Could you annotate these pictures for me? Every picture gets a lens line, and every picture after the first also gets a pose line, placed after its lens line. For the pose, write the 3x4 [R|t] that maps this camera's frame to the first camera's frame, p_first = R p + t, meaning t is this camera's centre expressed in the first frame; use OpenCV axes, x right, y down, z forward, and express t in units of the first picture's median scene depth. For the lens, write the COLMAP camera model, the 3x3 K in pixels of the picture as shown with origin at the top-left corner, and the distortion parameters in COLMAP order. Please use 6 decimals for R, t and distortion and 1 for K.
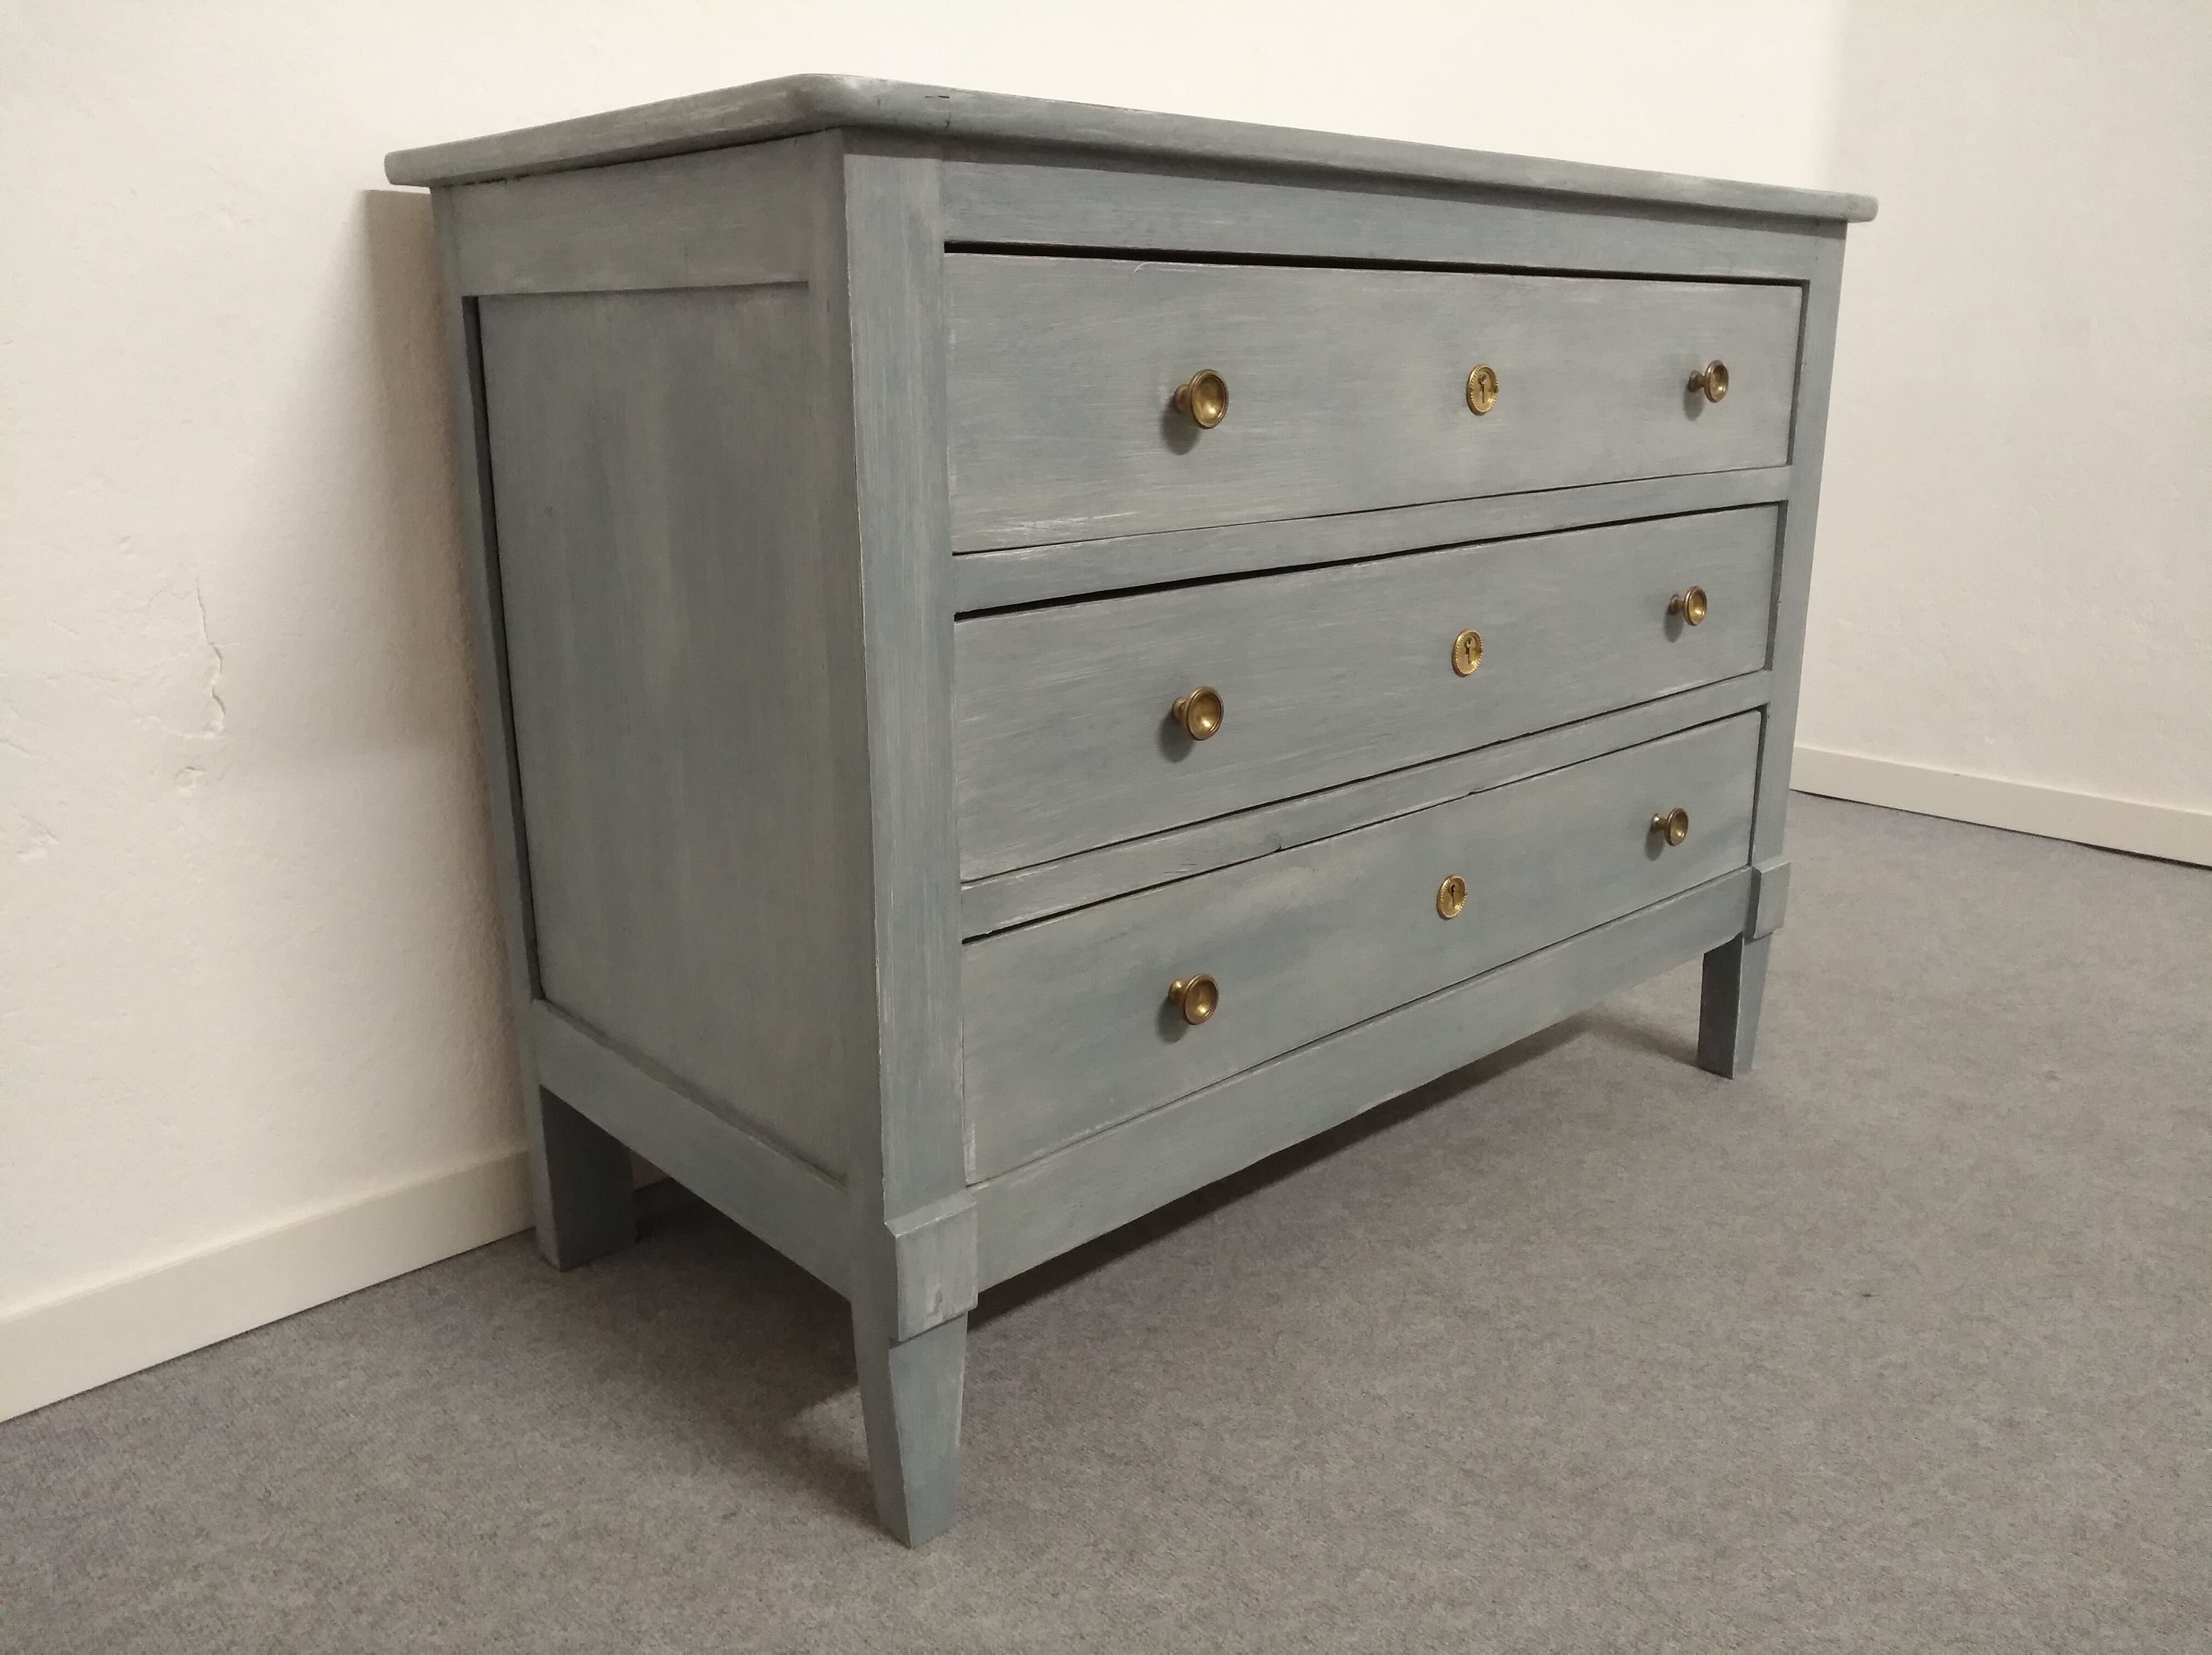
lens RADIAL K [[1722.1, 0, 1107.1], [0, 1722.1, 819.3], [0, 0, 1]] dist [-0.023388, 0.045954]
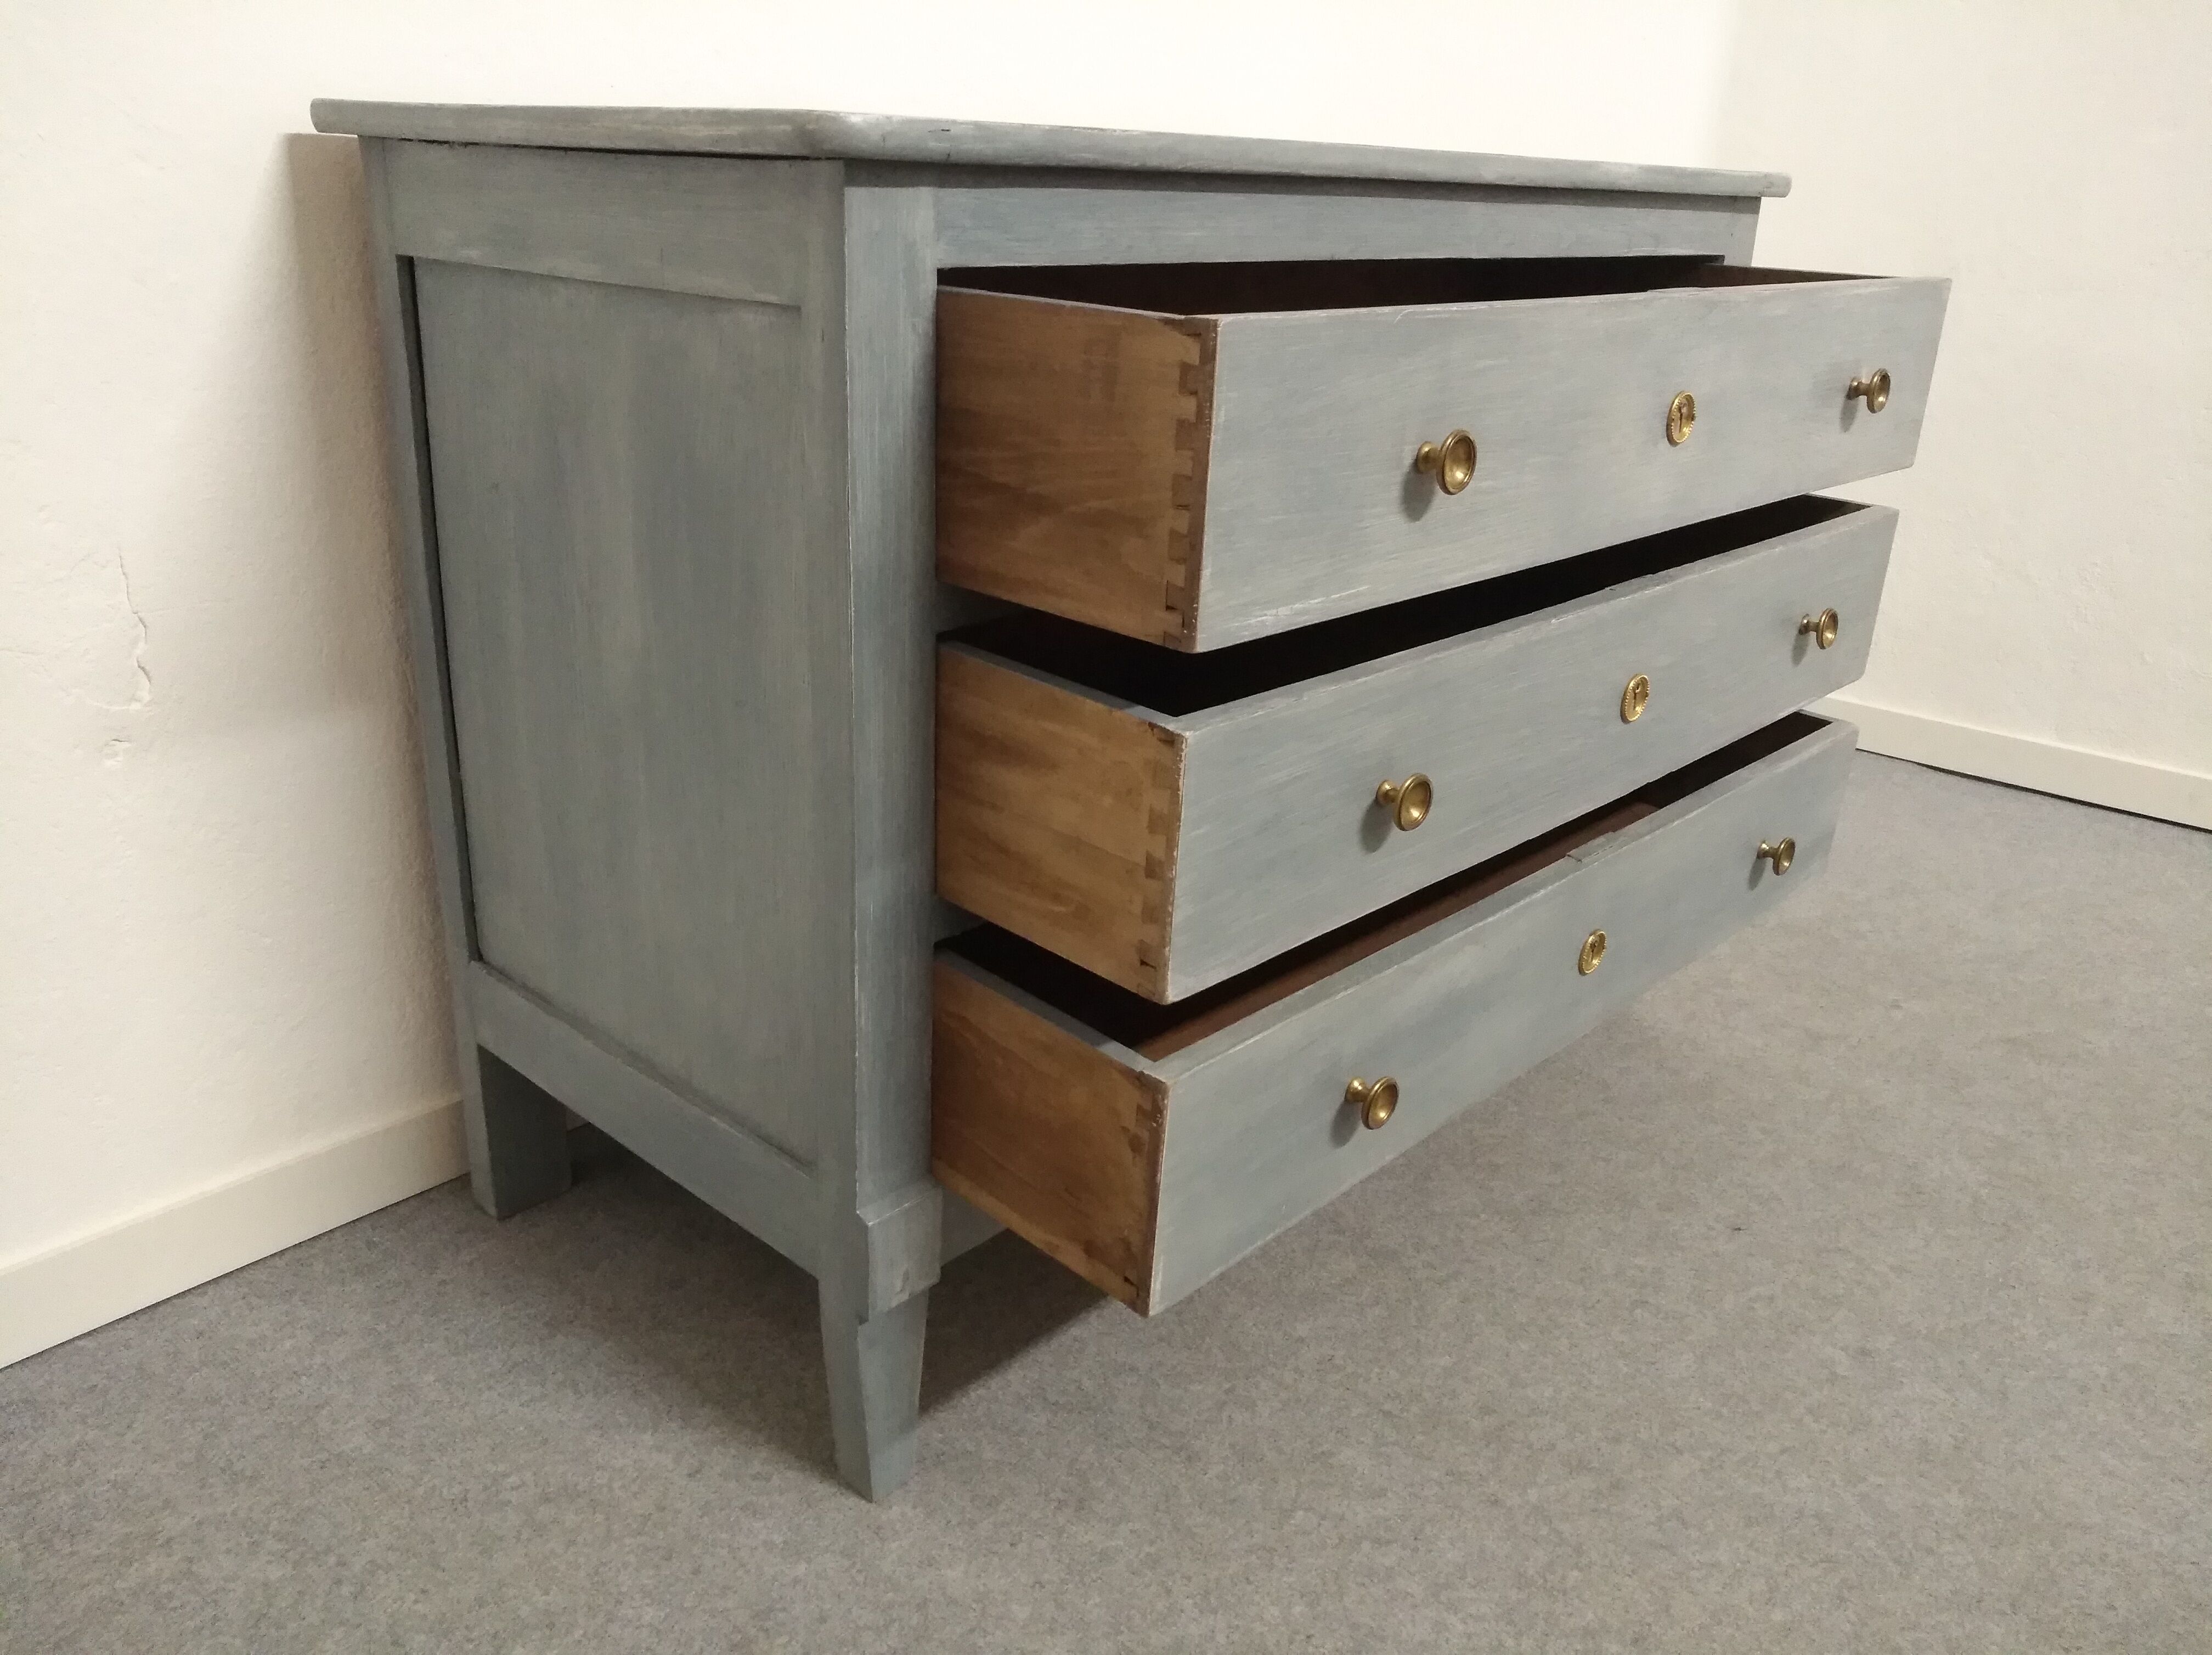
lens RADIAL K [[1722.1, 0, 1108.4], [0, 1722.1, 821.1], [0, 0, 1]] dist [-0.023388, 0.045954]
pose [[0.995738, 0.008114, 0.091869, -0.064944], [-0.016428, 0.995797, 0.090102, -0.083009], [-0.090751, -0.091227, 0.991686, -0.020820]]
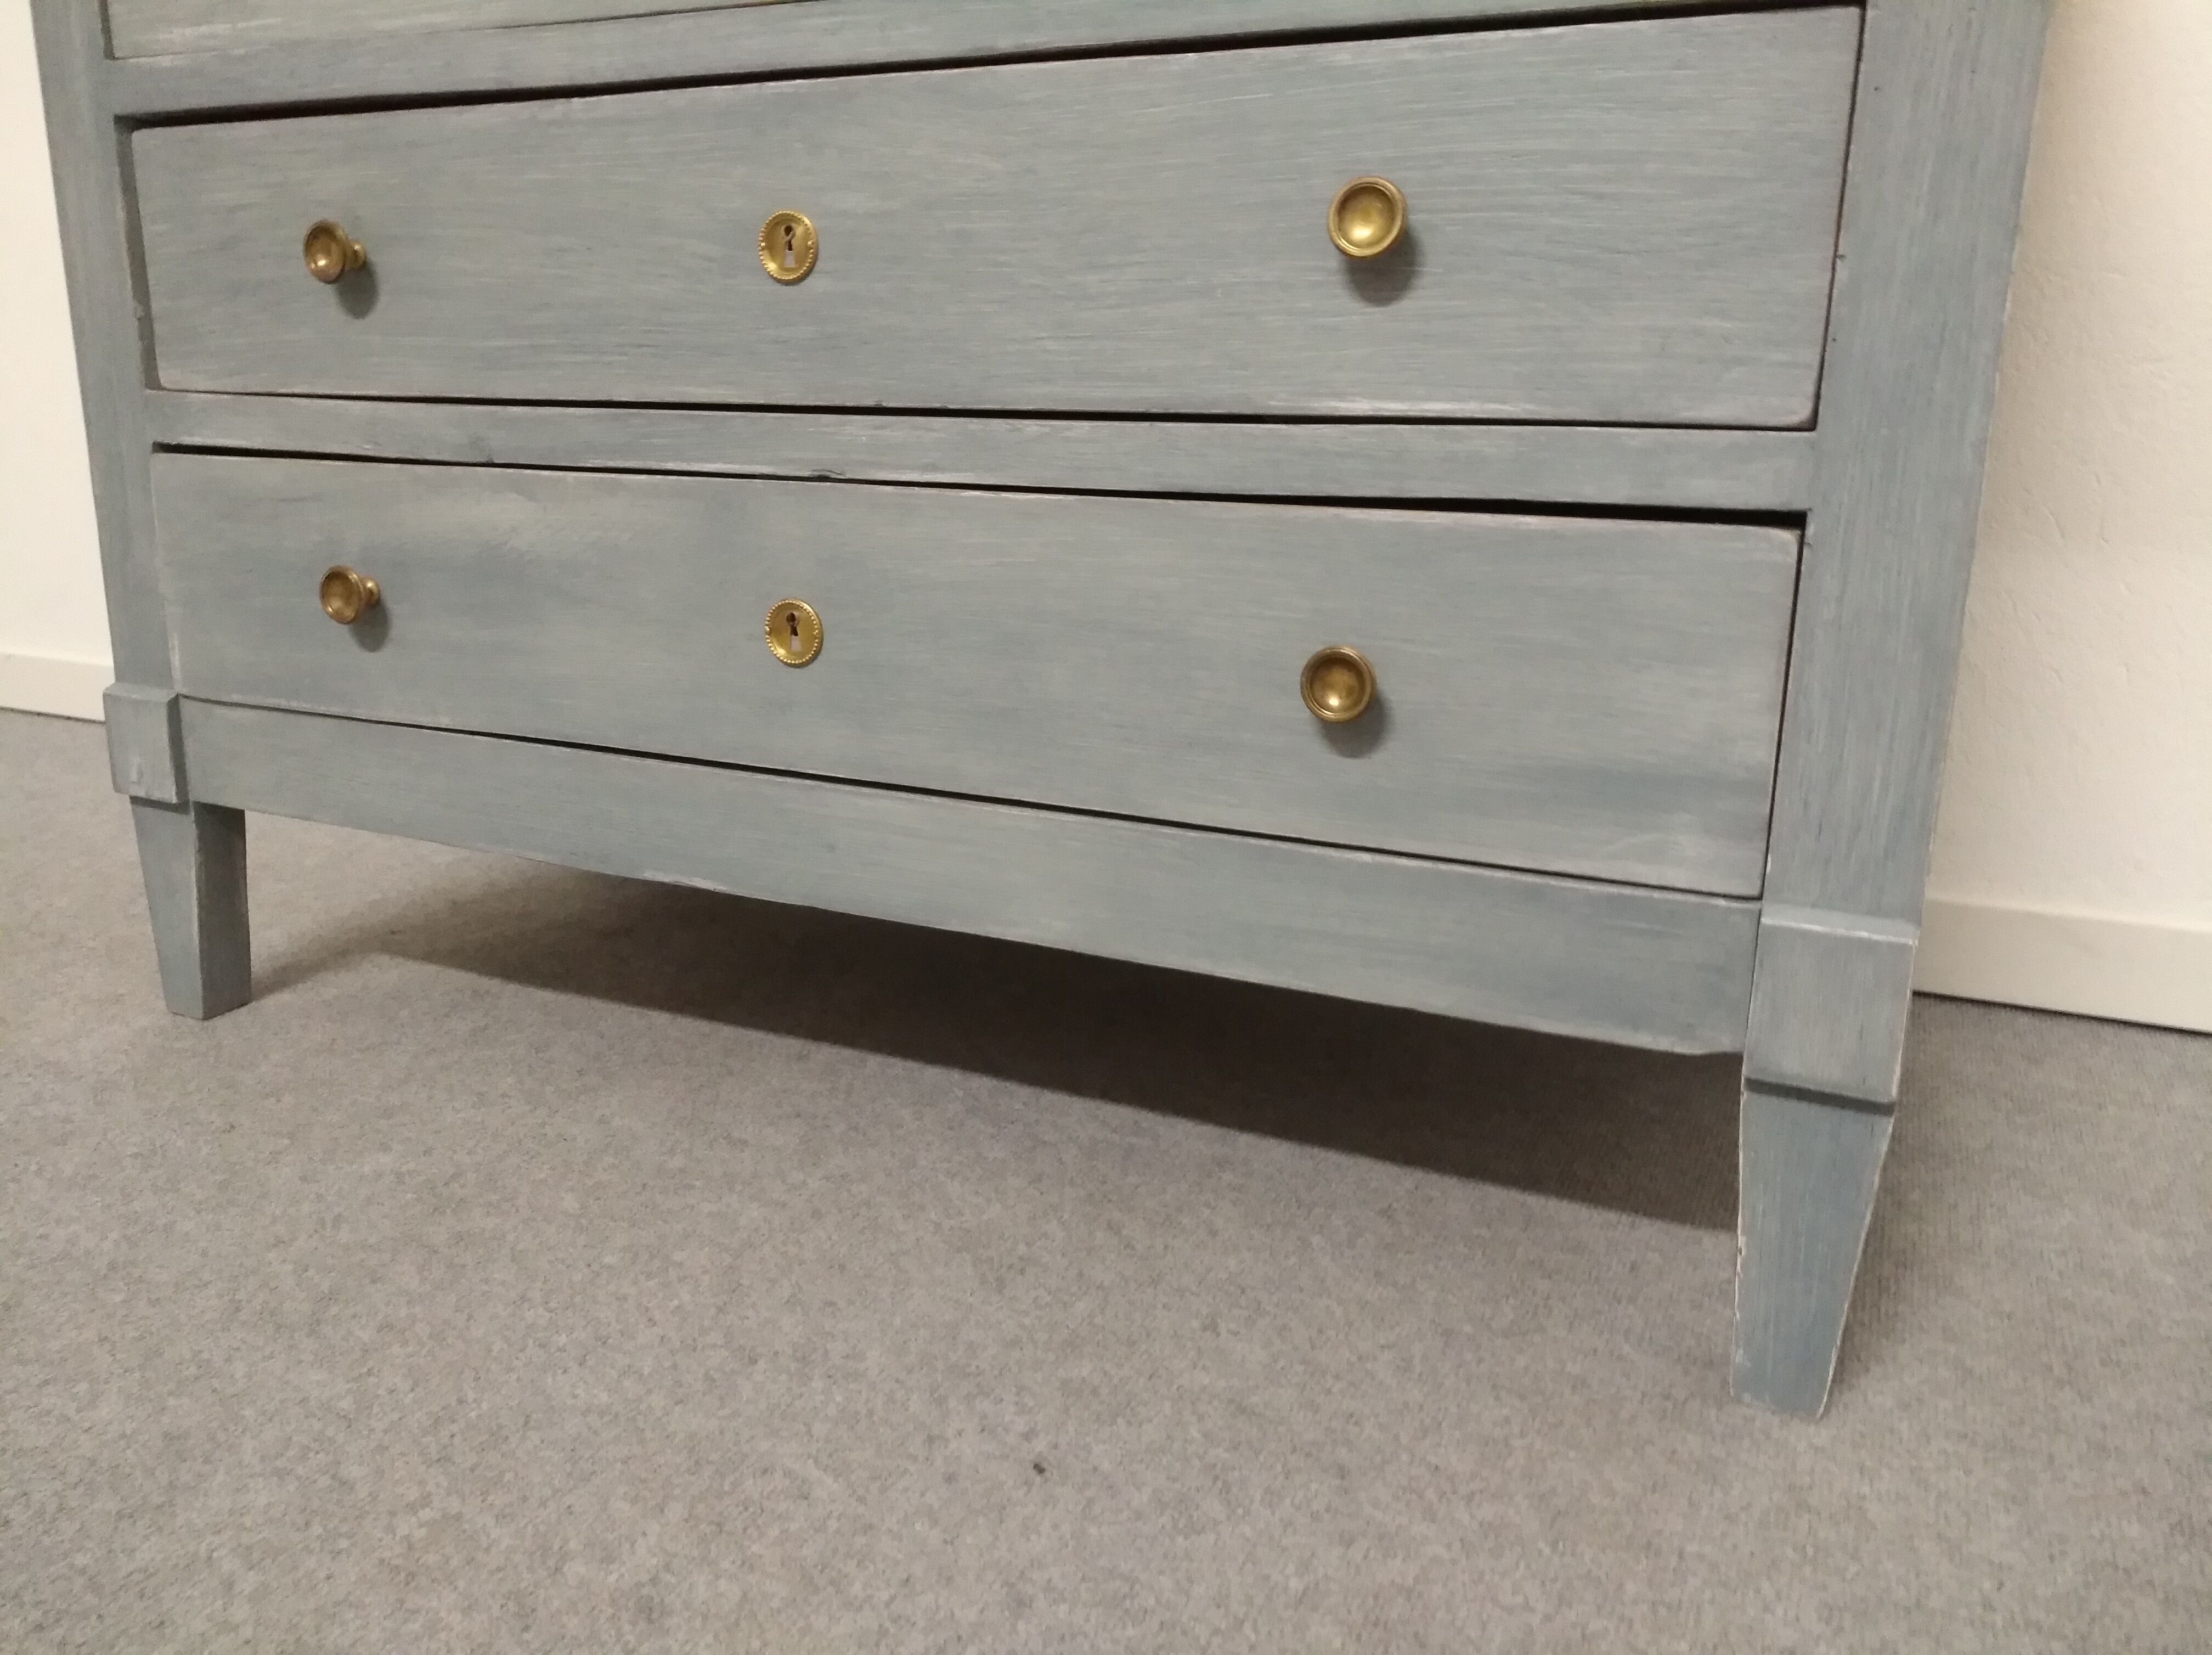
lens RADIAL K [[1722.1, 0, 1098.8], [0, 1722.1, 827.2], [0, 0, 1]] dist [-0.023388, 0.045954]
pose [[0.367578, 0.234784, -0.899868, 1.001221], [-0.272869, 0.952248, 0.136989, -0.007527], [0.889061, 0.195192, 0.414091, 0.966128]]
